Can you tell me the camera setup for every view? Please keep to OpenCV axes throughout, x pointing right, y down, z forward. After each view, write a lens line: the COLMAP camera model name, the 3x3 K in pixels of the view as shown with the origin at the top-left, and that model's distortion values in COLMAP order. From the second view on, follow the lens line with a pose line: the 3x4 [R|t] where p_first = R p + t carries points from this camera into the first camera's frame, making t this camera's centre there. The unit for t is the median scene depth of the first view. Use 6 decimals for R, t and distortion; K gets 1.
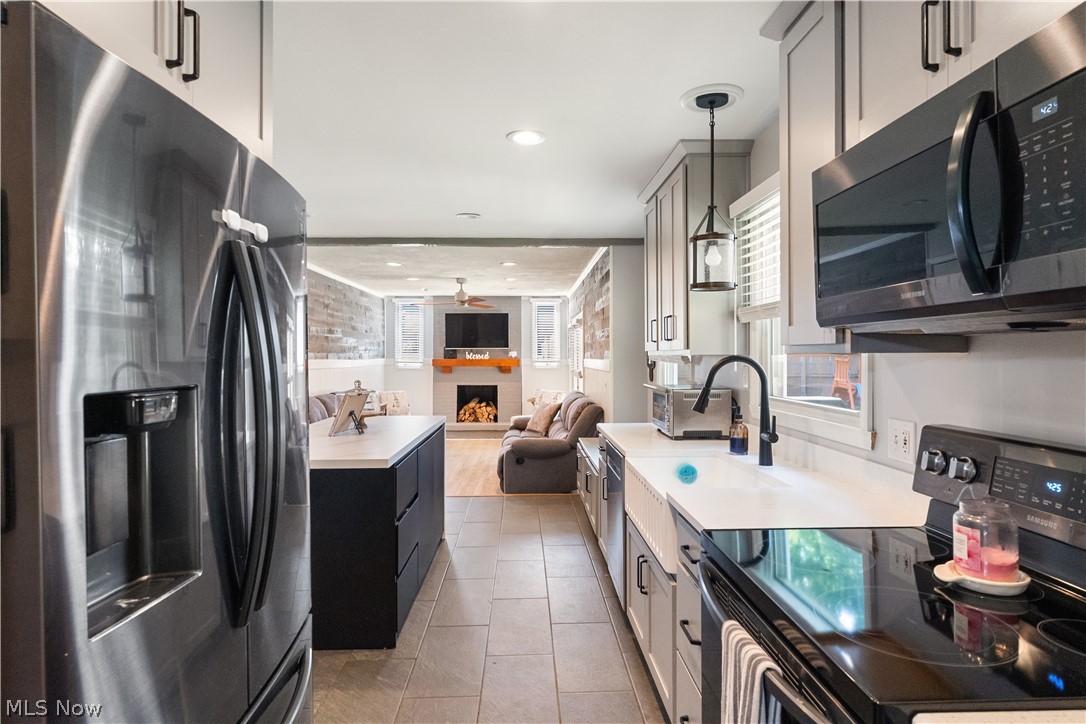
lens RADIAL K [[581.9, 0, 538.5], [0, 581.9, 350.1], [0, 0, 1]] dist [-0.001921, -0.000066]
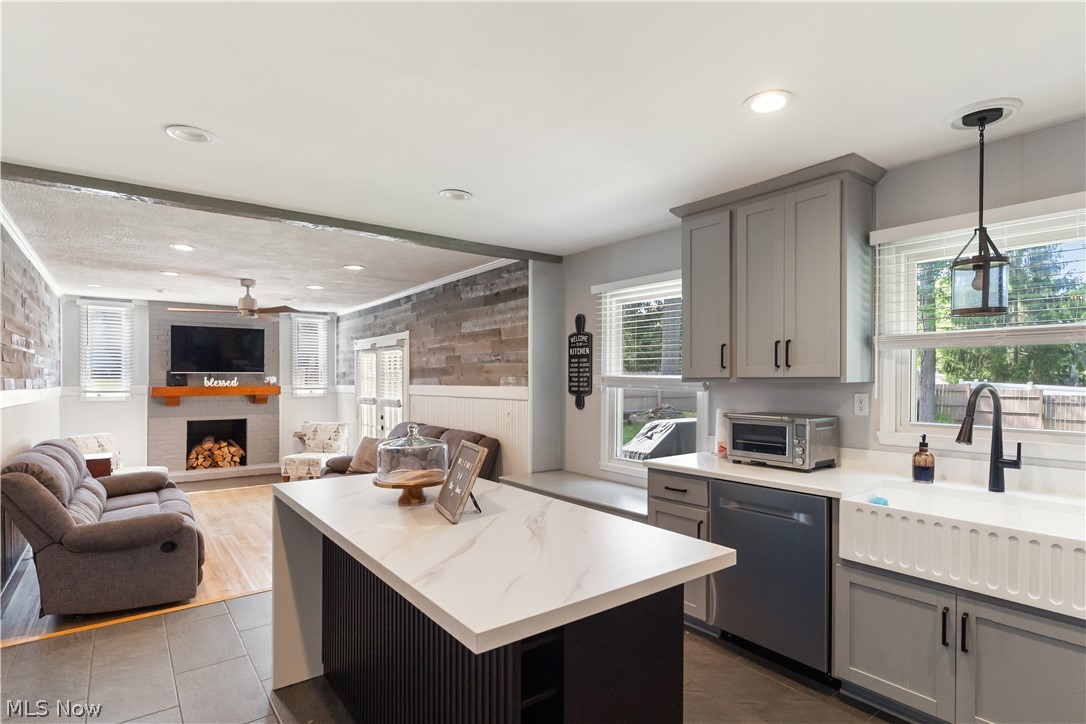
lens RADIAL K [[558.8, 0, 562.8], [0, 558.8, 374.0], [0, 0, 1]] dist [0.004875, -0.000505]
pose [[0.817307, 0.005692, 0.576174, -0.160346], [-0.004443, 0.999984, -0.003577, -0.000253], [-0.576185, 0.000363, 0.817319, 0.125361]]
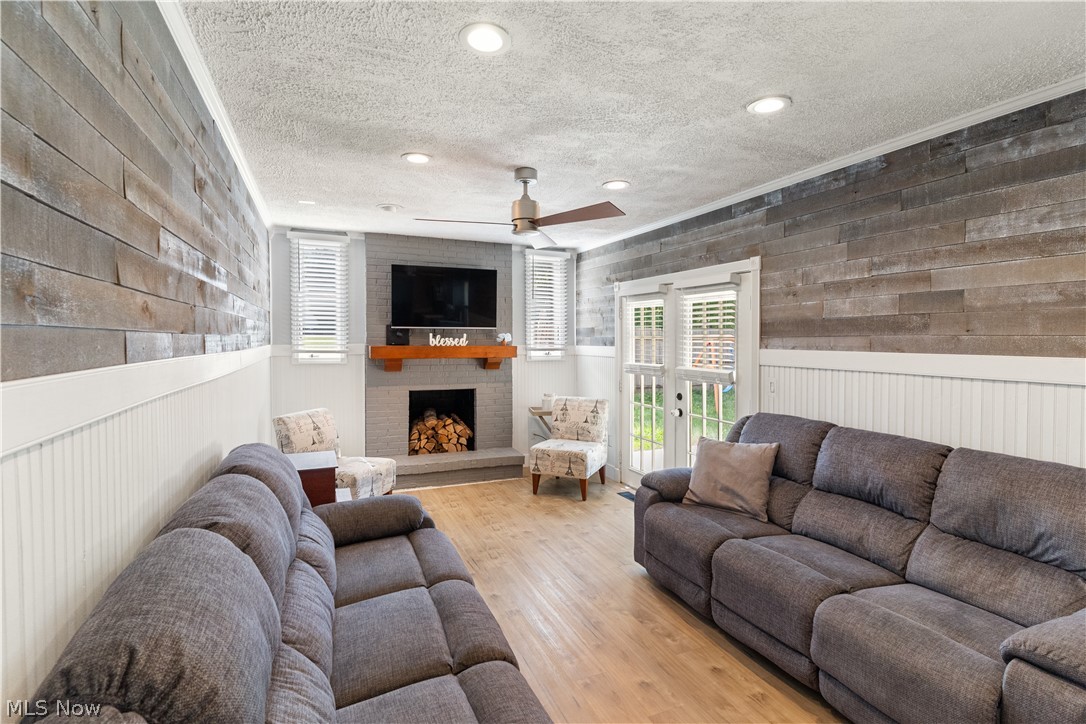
lens RADIAL K [[558.8, 0, 557.6], [0, 558.8, 348.8], [0, 0, 1]] dist [0.004875, -0.000505]
pose [[0.940169, 0.000378, 0.340710, -0.190228], [-0.010474, 0.999559, 0.027794, 0.001767], [-0.340549, -0.029699, 0.939758, 0.430664]]
